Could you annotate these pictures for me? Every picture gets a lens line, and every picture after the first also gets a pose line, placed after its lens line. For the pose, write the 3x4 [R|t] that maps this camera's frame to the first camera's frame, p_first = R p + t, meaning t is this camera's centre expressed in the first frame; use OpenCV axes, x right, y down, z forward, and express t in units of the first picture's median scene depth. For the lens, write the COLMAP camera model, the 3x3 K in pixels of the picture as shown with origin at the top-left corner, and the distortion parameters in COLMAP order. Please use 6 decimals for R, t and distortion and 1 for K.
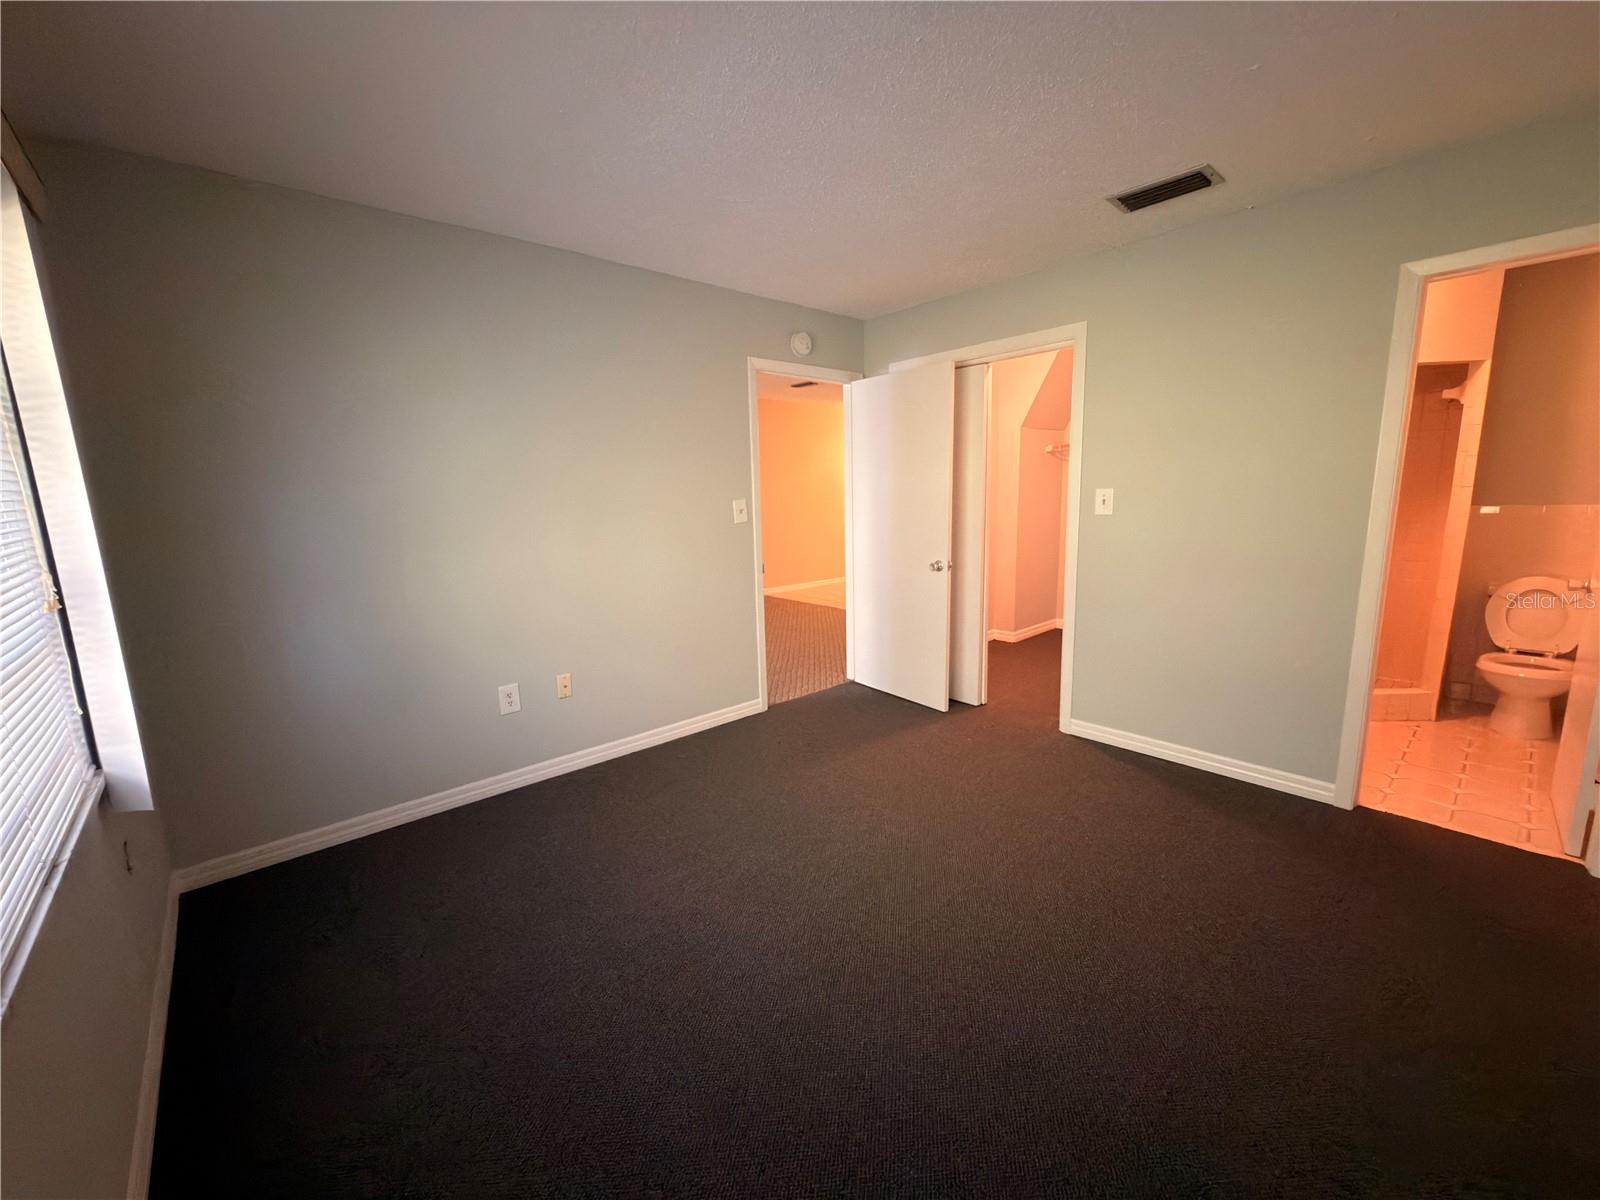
lens RADIAL K [[639.2, 0, 809.1], [0, 639.2, 604.5], [0, 0, 1]] dist [0.003244, -0.000184]
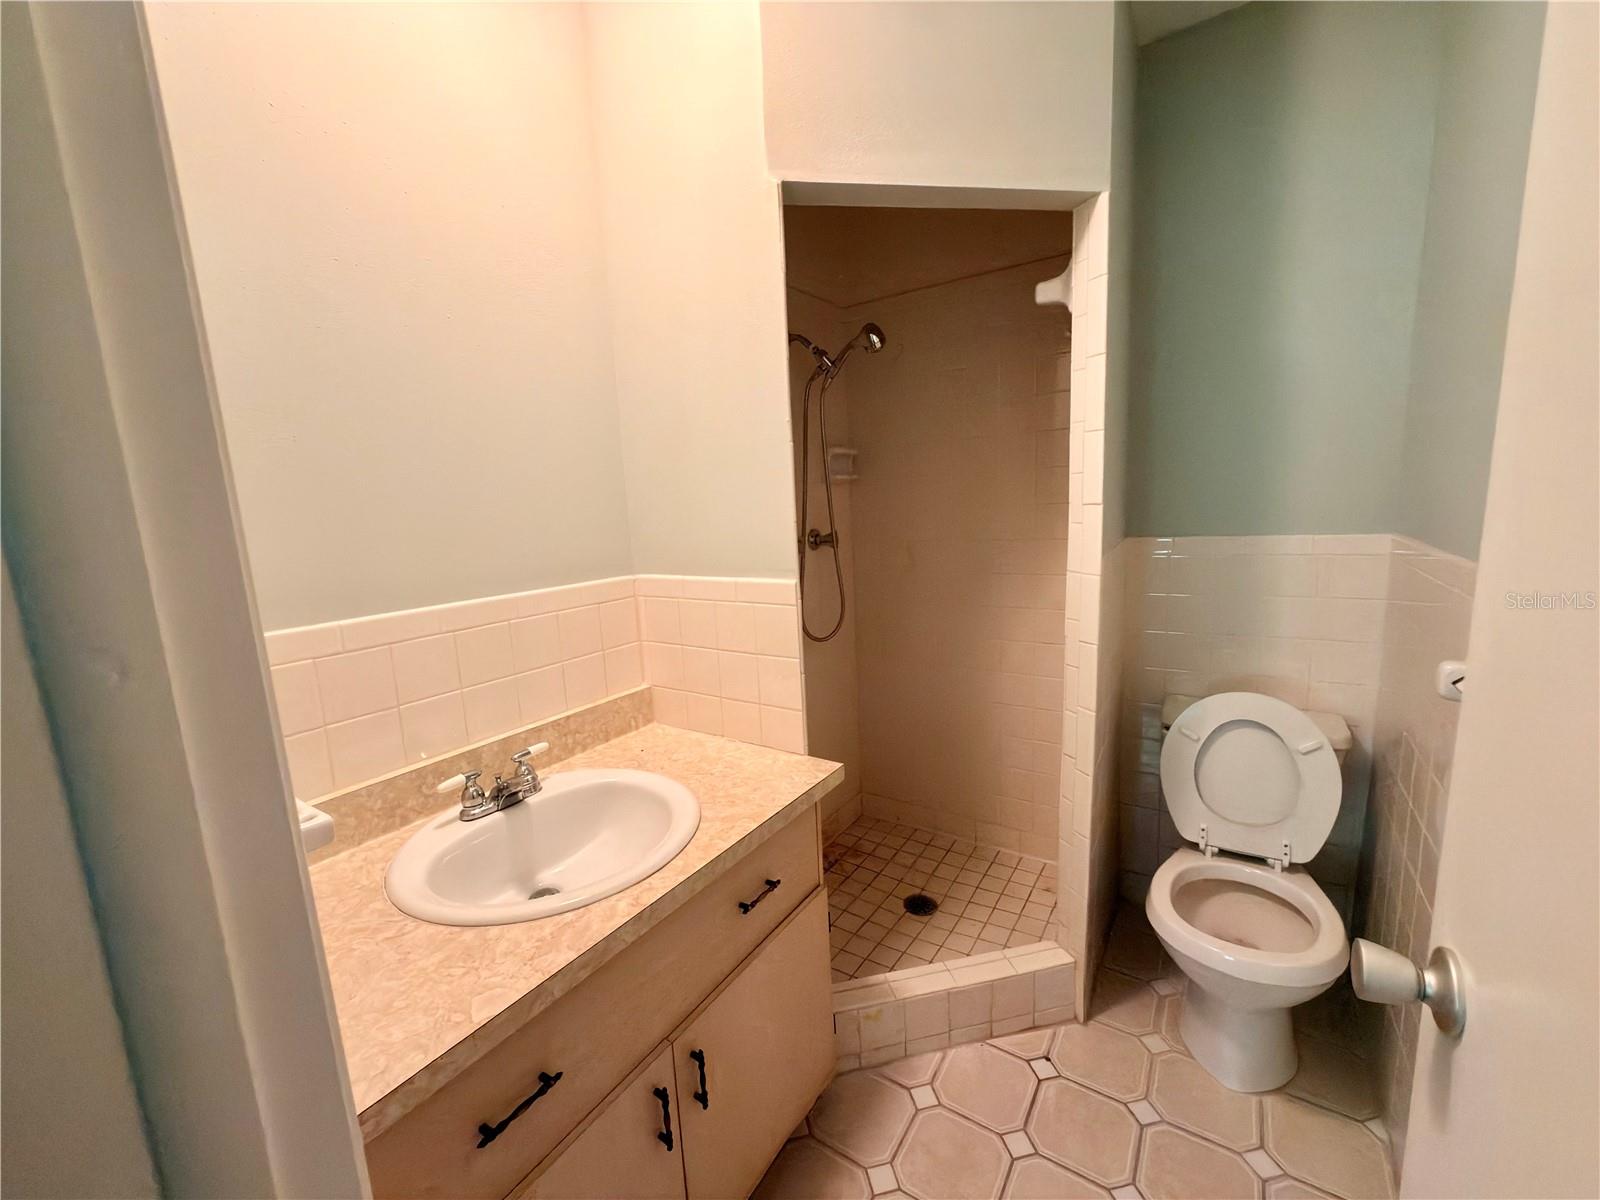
lens RADIAL K [[639.2, 0, 791.2], [0, 639.2, 597.7], [0, 0, 1]] dist [0.003244, -0.000184]
pose [[0.971422, -0.049964, 0.232039, 0.701069], [0.055875, 0.998258, -0.018970, -0.123057], [-0.230687, 0.031393, 0.972521, 0.611701]]
